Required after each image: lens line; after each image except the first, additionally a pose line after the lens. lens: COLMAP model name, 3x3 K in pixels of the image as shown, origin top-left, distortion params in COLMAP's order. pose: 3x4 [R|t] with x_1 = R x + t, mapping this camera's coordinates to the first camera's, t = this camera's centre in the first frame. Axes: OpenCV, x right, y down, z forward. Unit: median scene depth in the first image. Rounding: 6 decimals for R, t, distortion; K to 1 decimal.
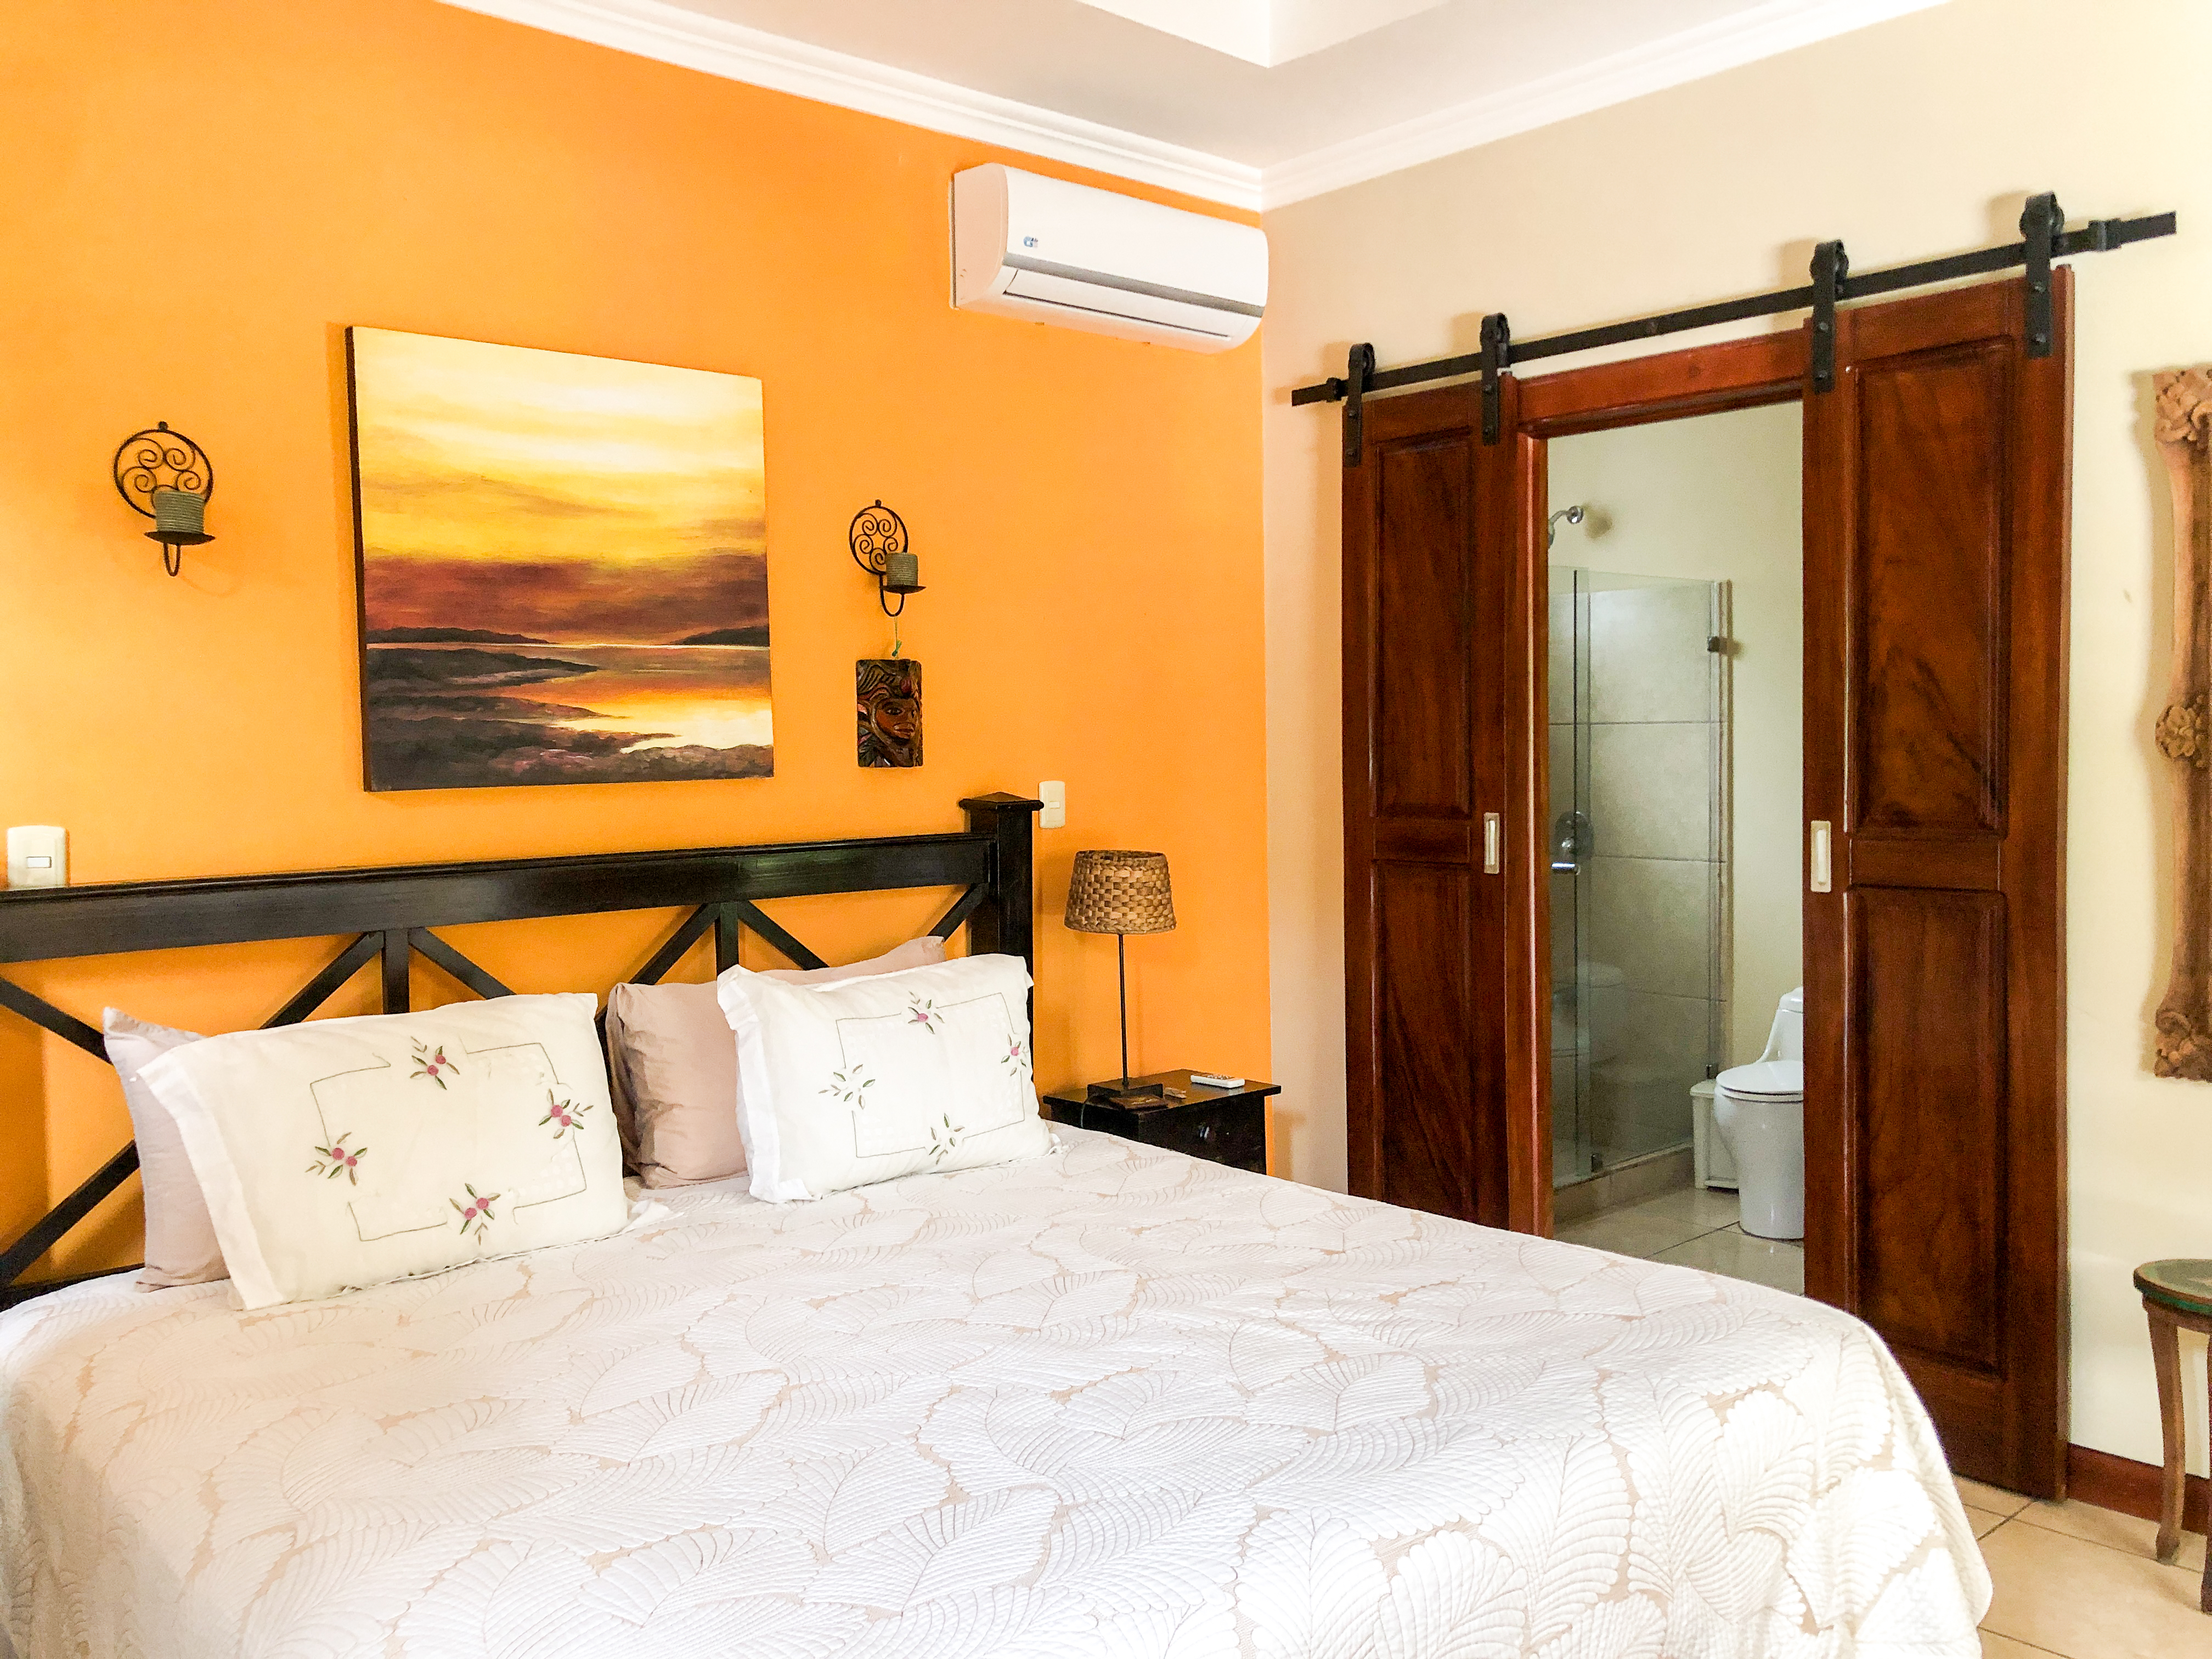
lens RADIAL K [[1811.8, 0, 1106.0], [0, 1811.8, 829.5], [0, 0, 1]] dist [0.001818, 0.002769]
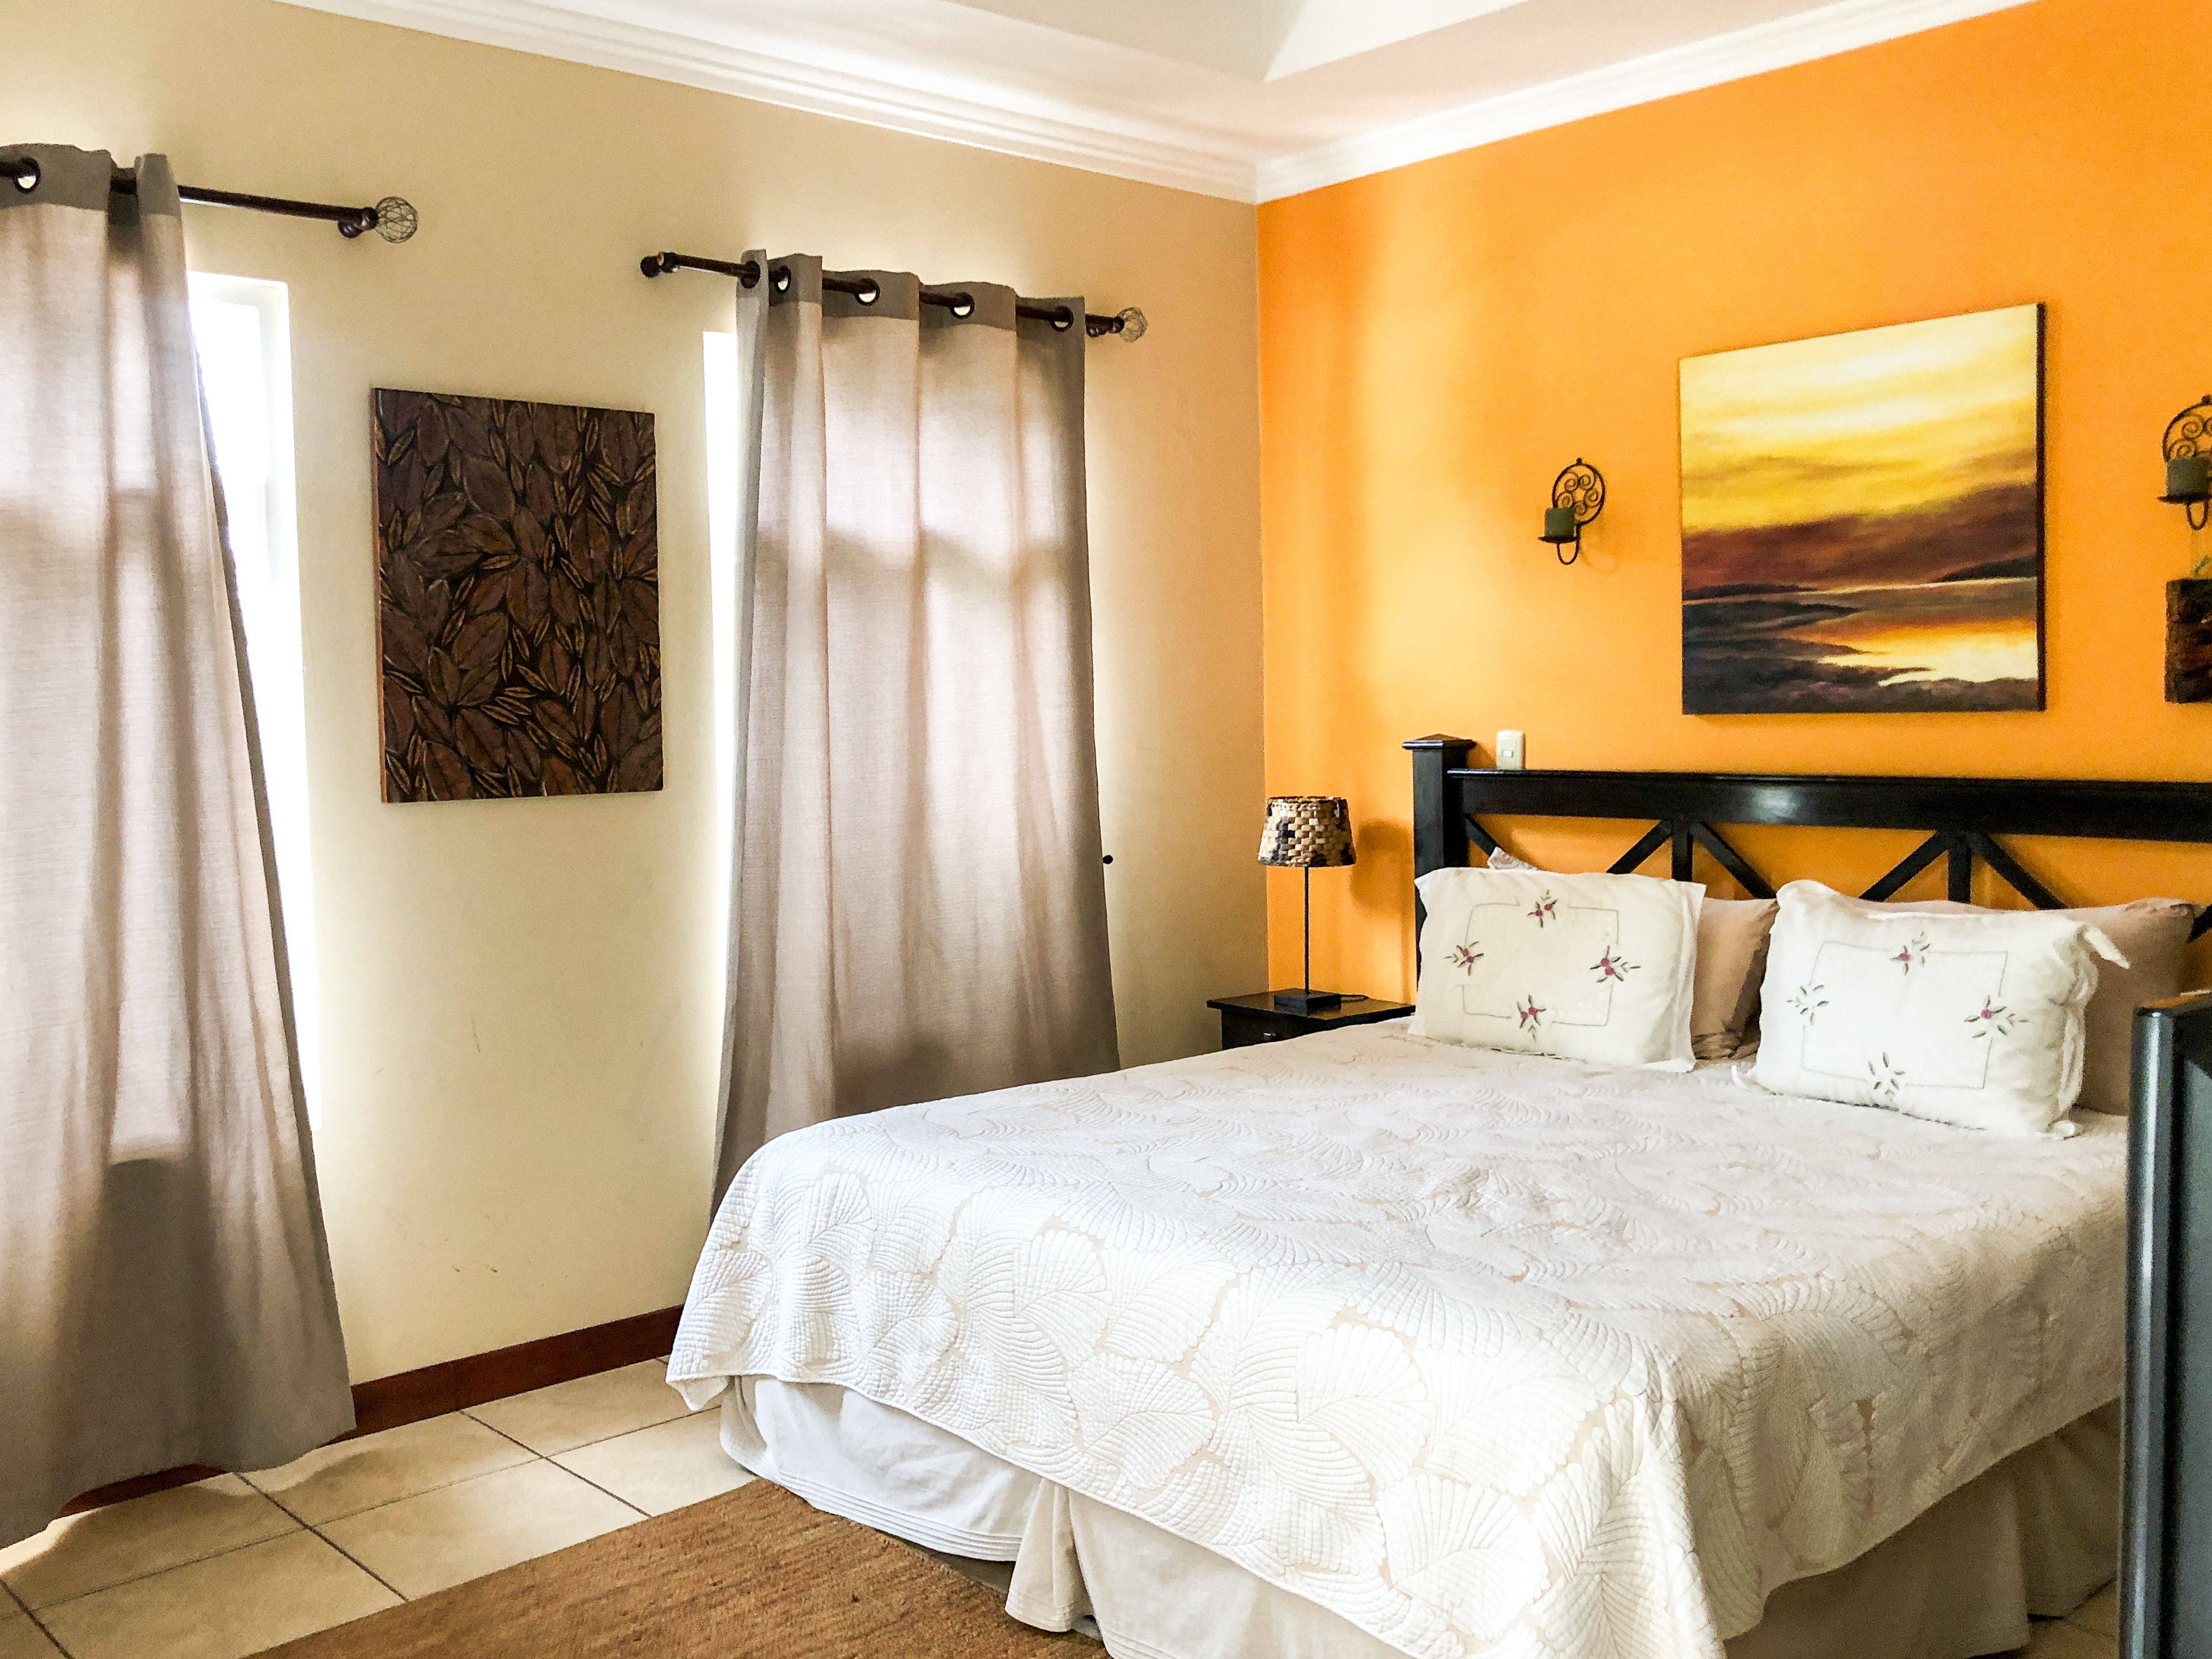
lens RADIAL K [[2020.2, 0, 1106.0], [0, 2020.2, 829.5], [0, 0, 1]] dist [-0.010396, -0.002676]
pose [[-0.013257, 0.089630, -0.995887, 0.998409], [-0.026879, 0.995583, 0.089960, -0.054422], [0.999551, 0.027961, -0.010789, 0.563391]]
